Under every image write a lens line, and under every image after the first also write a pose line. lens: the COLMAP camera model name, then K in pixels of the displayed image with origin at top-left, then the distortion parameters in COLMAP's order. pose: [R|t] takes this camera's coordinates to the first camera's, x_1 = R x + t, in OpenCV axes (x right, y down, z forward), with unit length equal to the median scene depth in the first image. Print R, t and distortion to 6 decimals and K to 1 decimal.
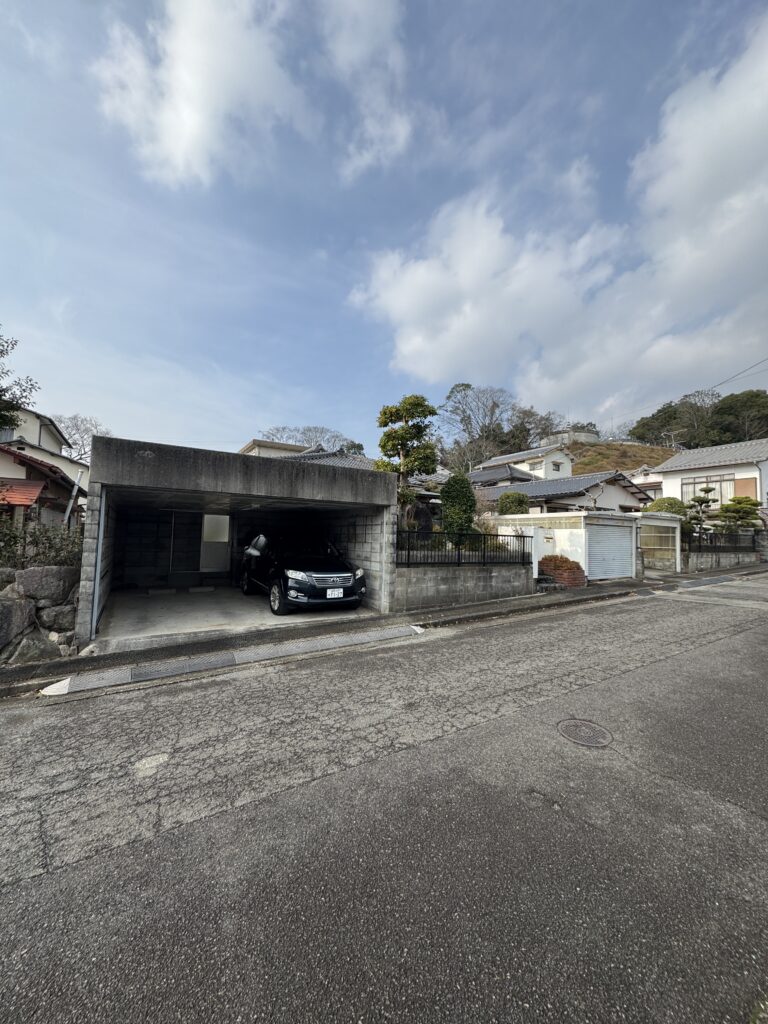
lens RADIAL K [[406.8, 0, 386.1], [0, 406.8, 512.6], [0, 0, 1]] dist [0.000253, -0.000009]
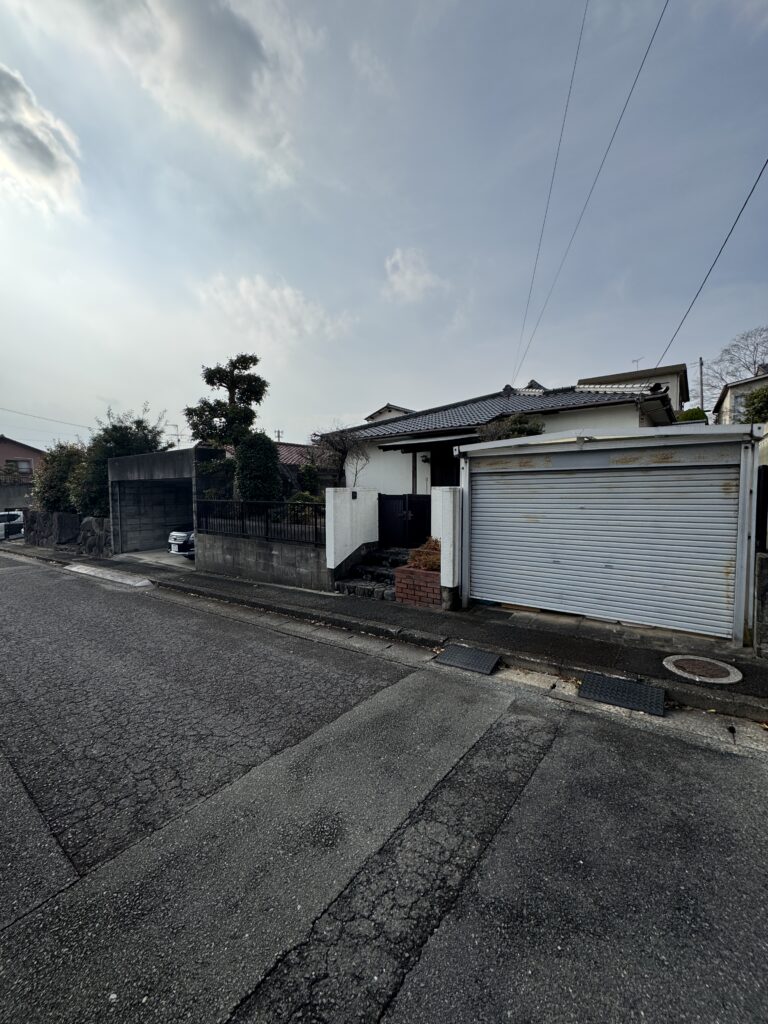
lens RADIAL K [[406.8, 0, 388.5], [0, 406.8, 515.7], [0, 0, 1]] dist [0.000253, -0.000009]
pose [[0.349050, 0.033518, -0.936505, 1.069861], [0.079608, 0.994687, 0.065271, 0.048268], [0.933717, -0.097336, 0.344527, 0.943363]]
